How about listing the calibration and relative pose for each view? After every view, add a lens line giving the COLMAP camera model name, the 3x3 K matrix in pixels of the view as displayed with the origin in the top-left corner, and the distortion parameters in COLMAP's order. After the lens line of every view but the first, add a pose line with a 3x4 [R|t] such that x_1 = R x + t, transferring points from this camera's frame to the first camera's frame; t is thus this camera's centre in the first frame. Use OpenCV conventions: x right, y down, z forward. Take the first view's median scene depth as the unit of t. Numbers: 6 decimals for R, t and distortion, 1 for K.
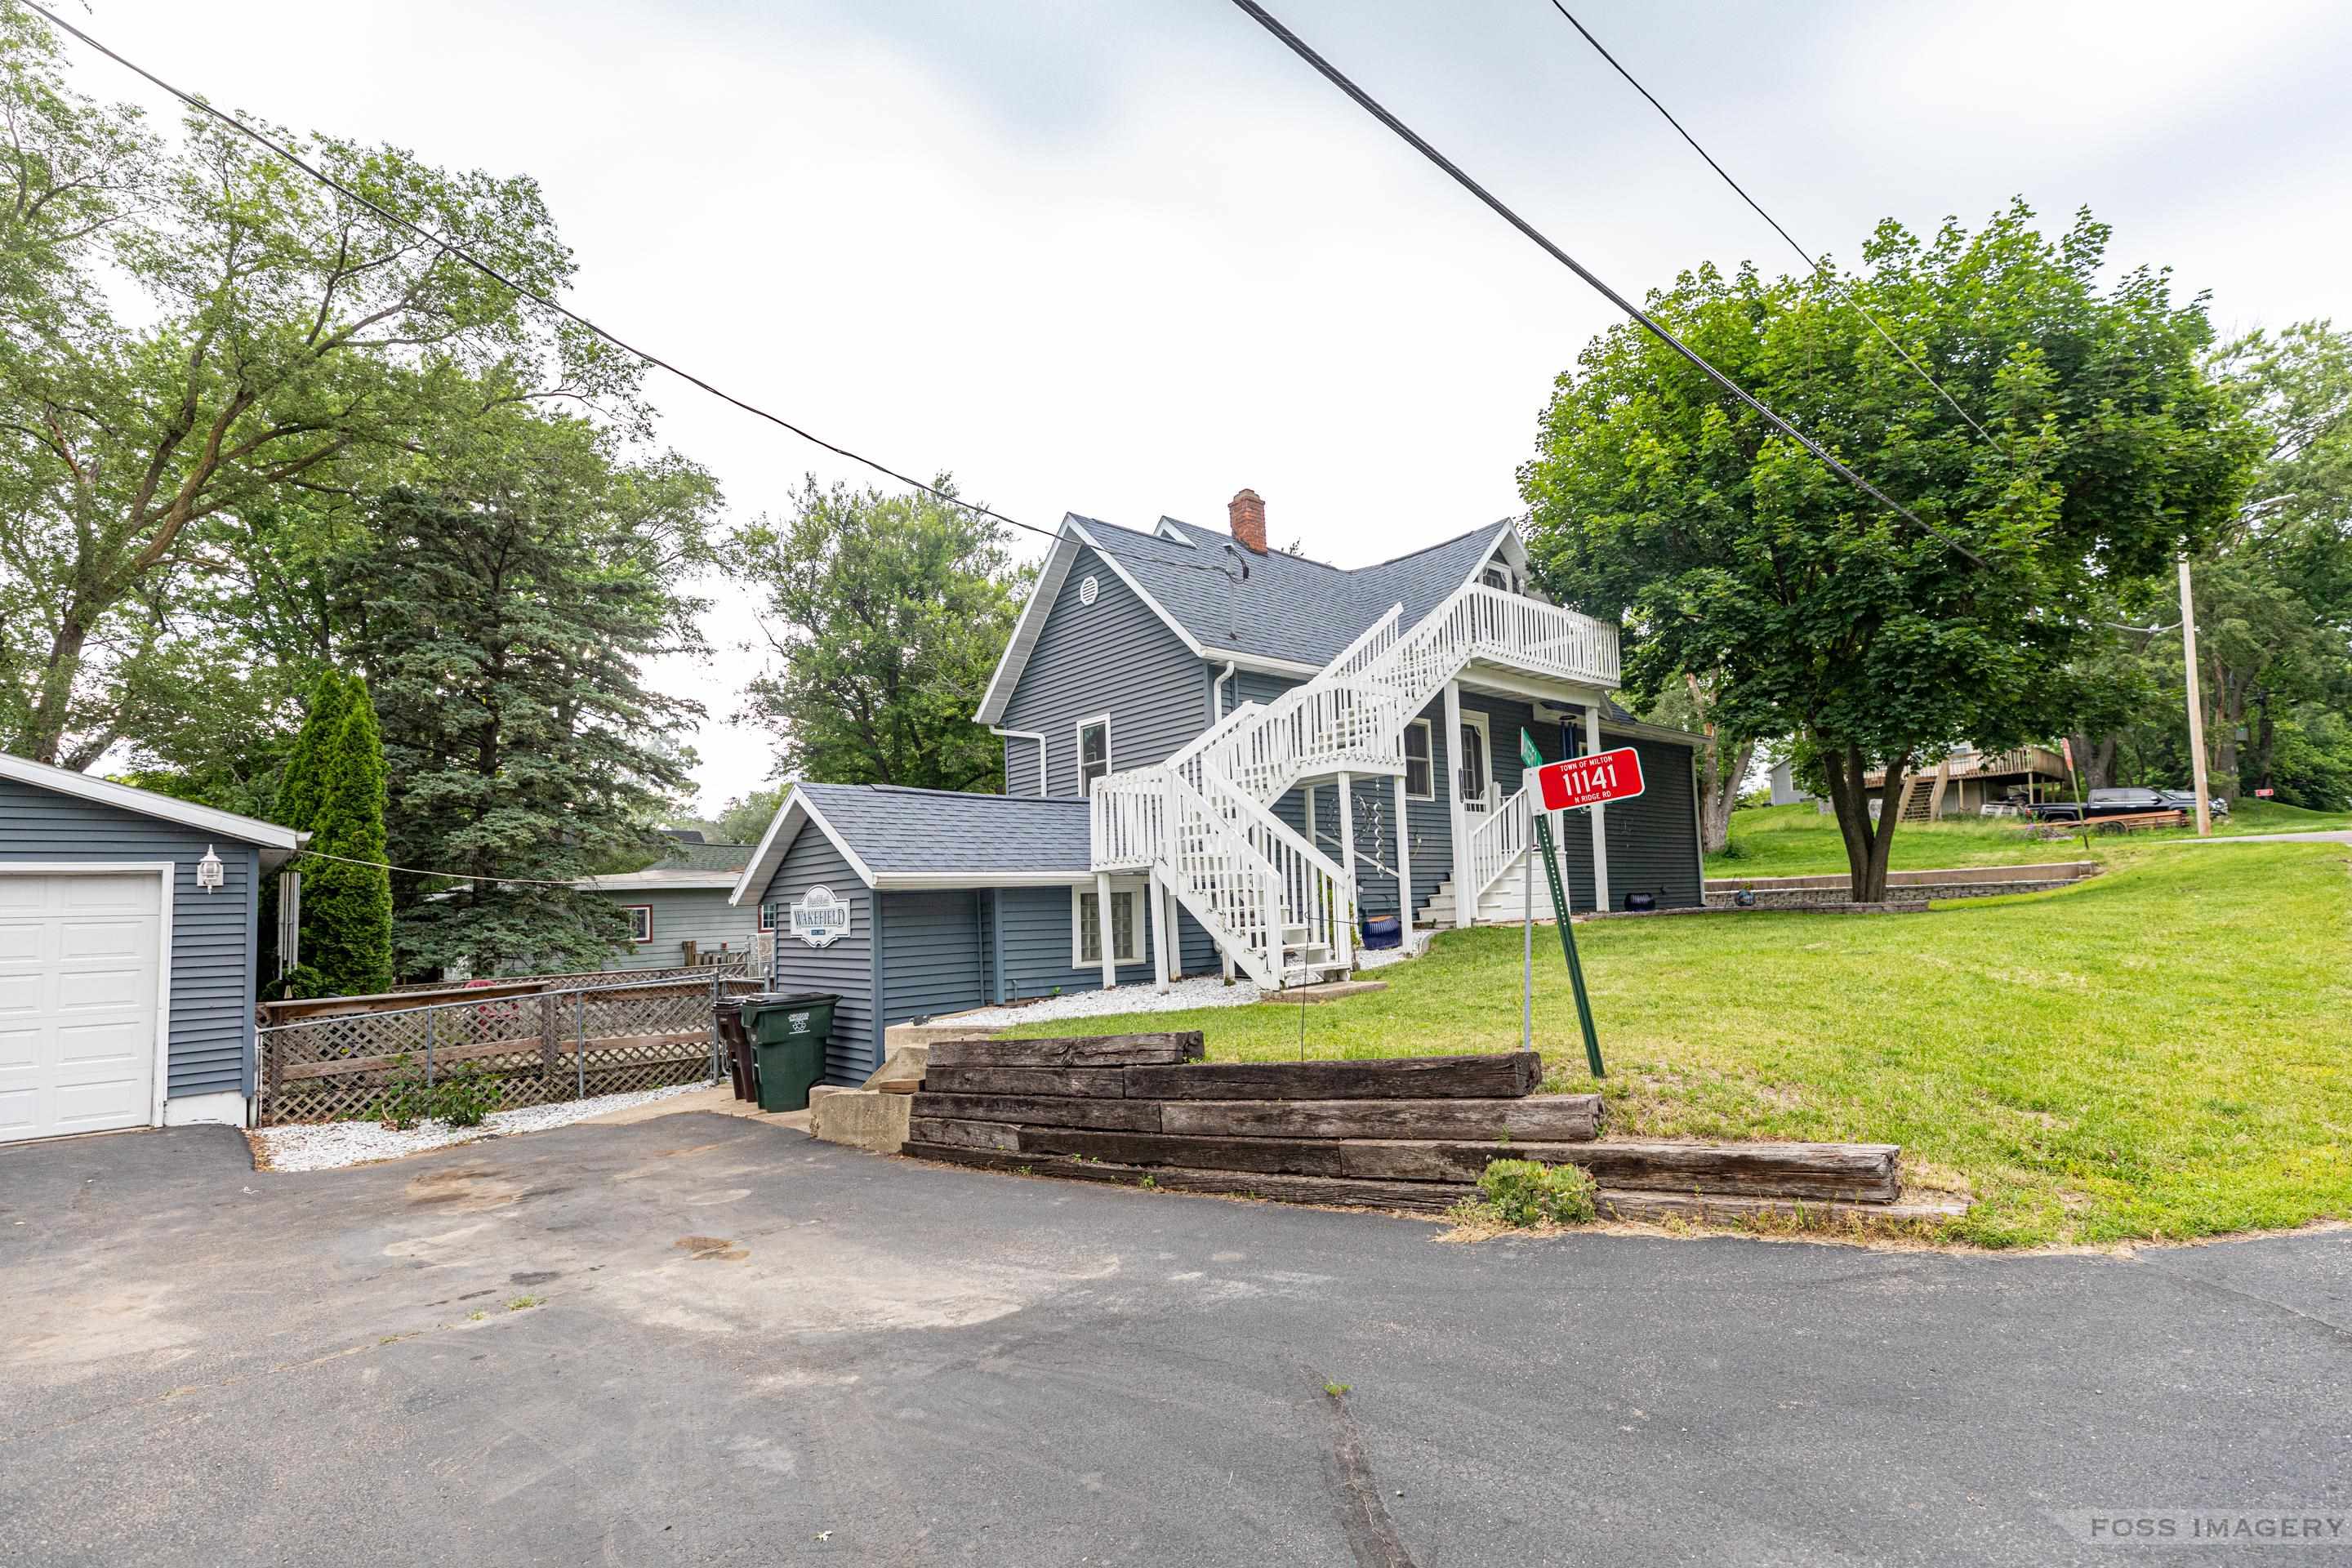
lens RADIAL K [[1080.2, 0, 1211.2], [0, 1080.2, 838.3], [0, 0, 1]] dist [0.006331, -0.000742]
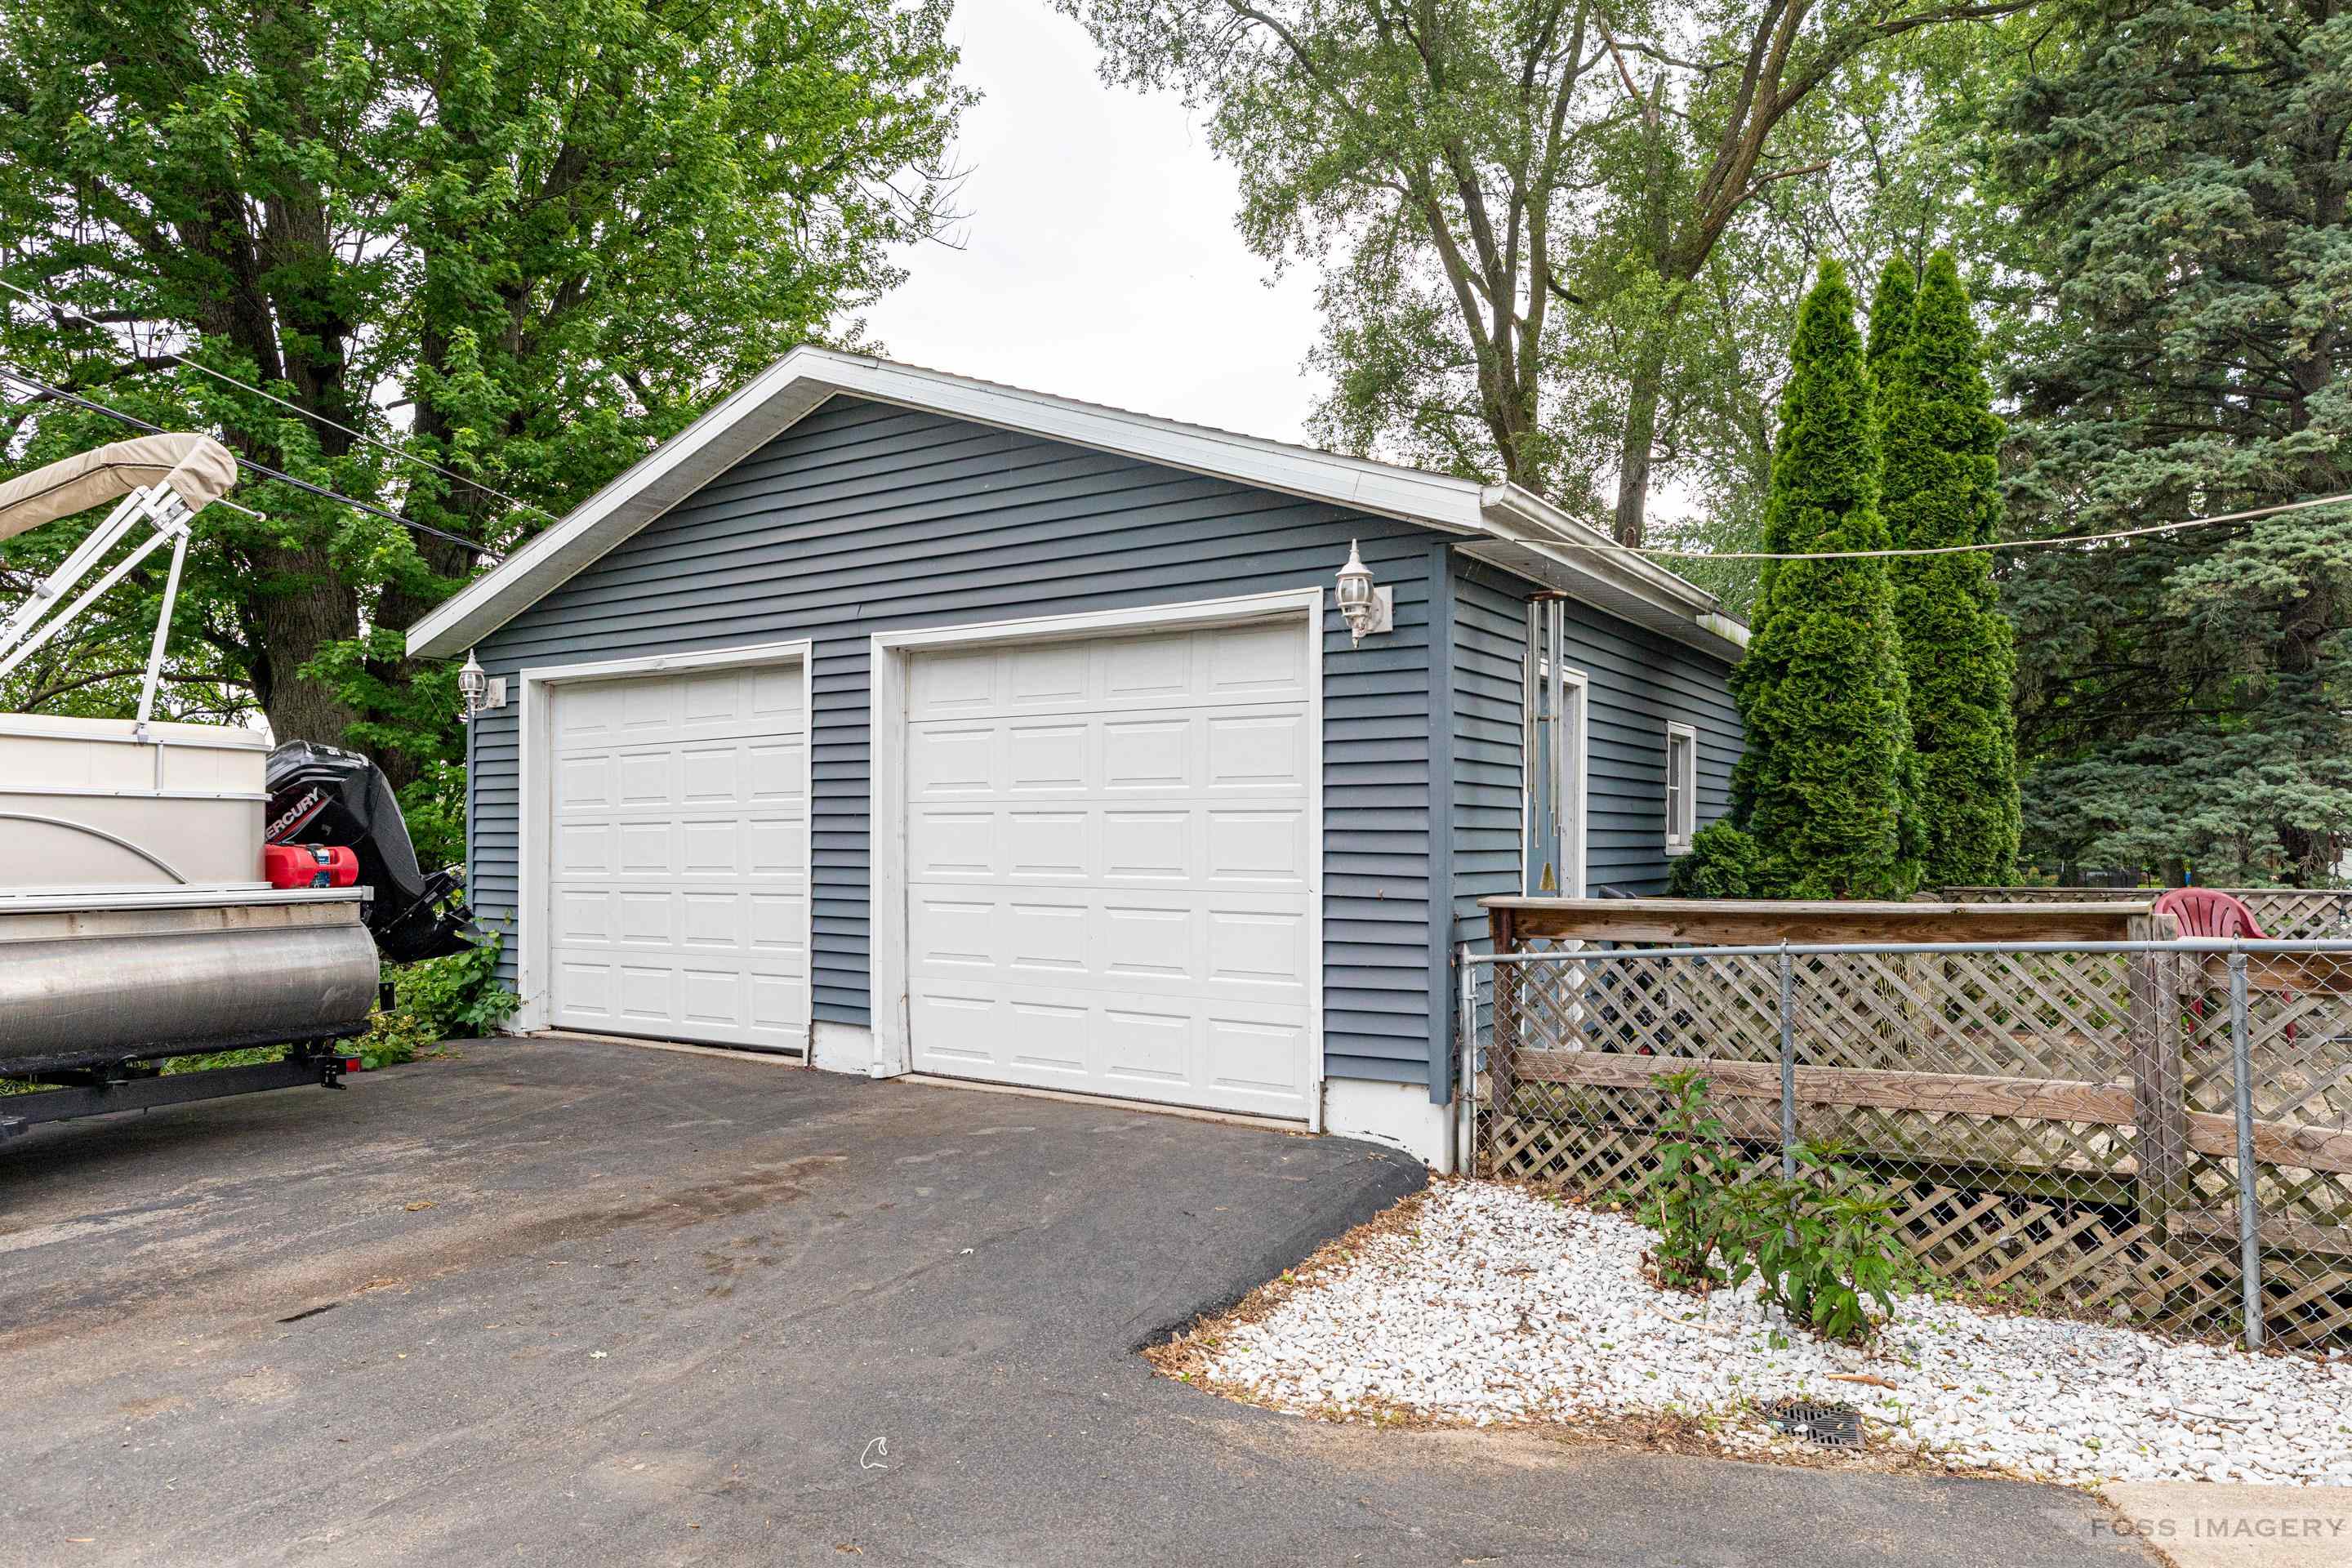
lens RADIAL K [[1441.2, 0, 1170.2], [0, 1441.2, 833.7], [0, 0, 1]] dist [0.001256, 0.002434]
pose [[0.225737, 0.036016, -0.973522, -0.213651], [0.057691, 0.997068, 0.050264, 0.057266], [0.972479, -0.067510, 0.222997, 0.480022]]
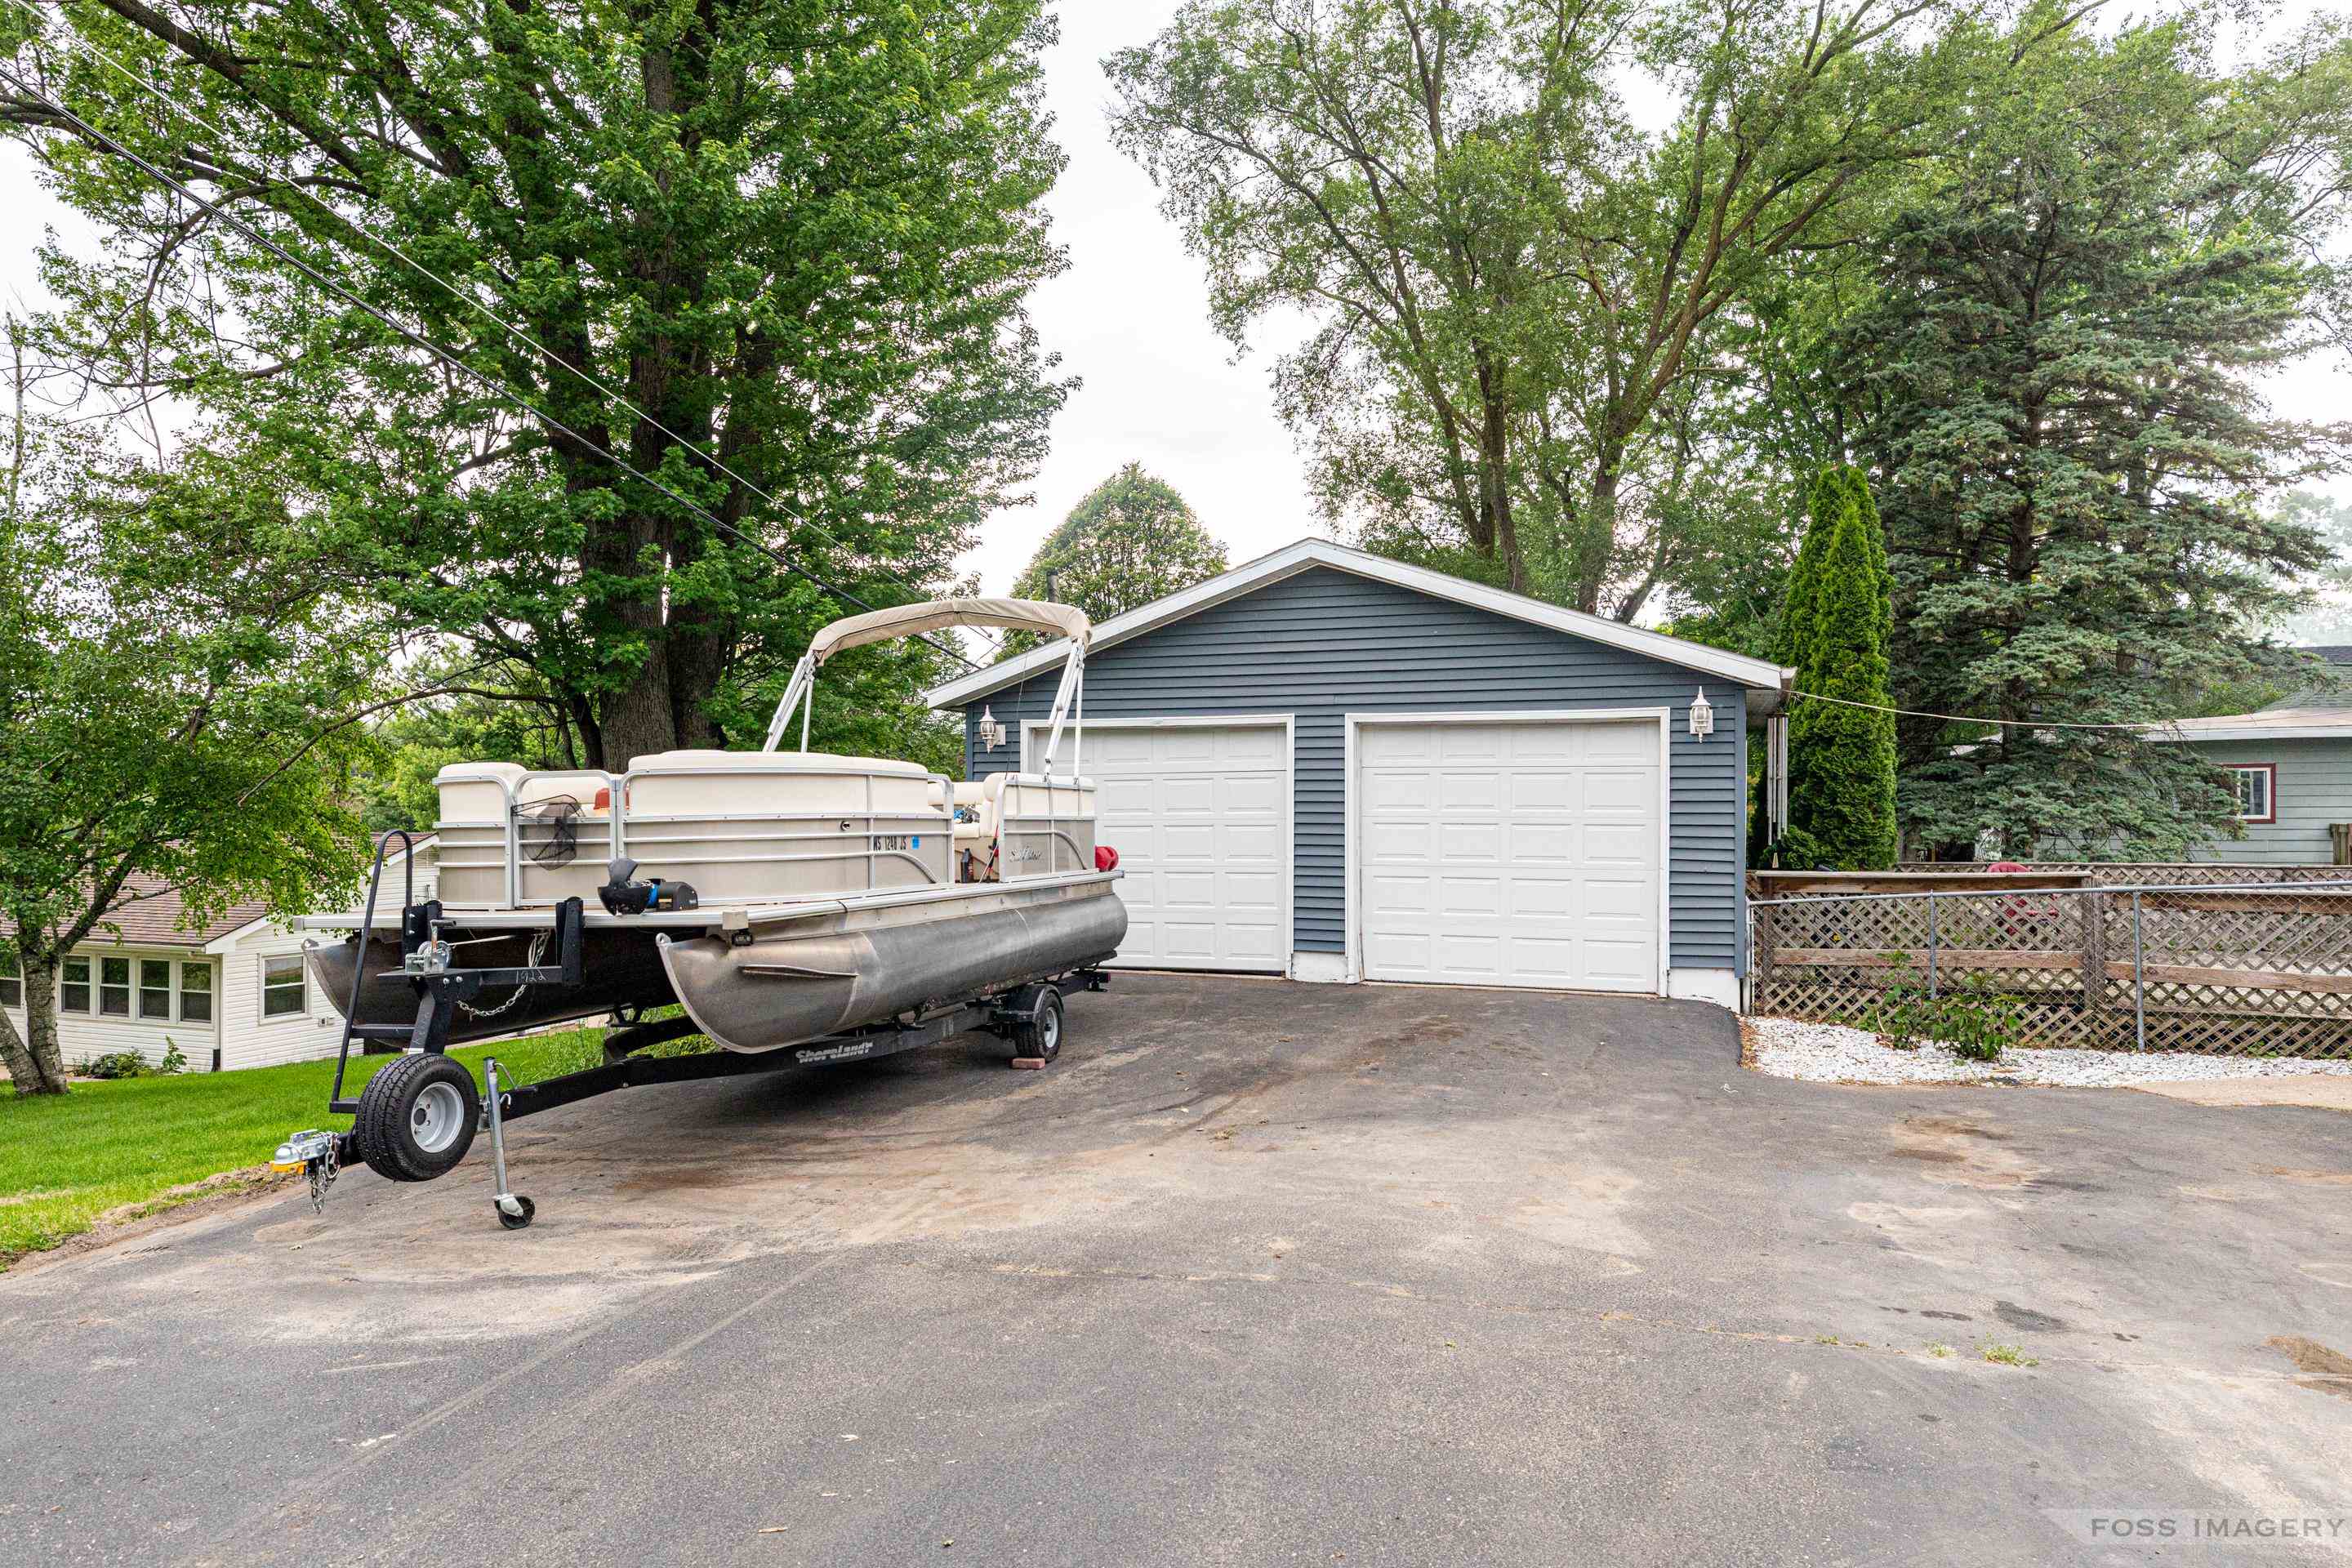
lens RADIAL K [[1495.9, 0, 1166.8], [0, 1495.9, 804.4], [0, 0, 1]] dist [0.019824, -0.008085]
pose [[0.440135, 0.035994, -0.897210, -0.014386], [0.043420, 0.997174, 0.061304, 0.004721], [0.896881, -0.065939, 0.437328, 0.049000]]
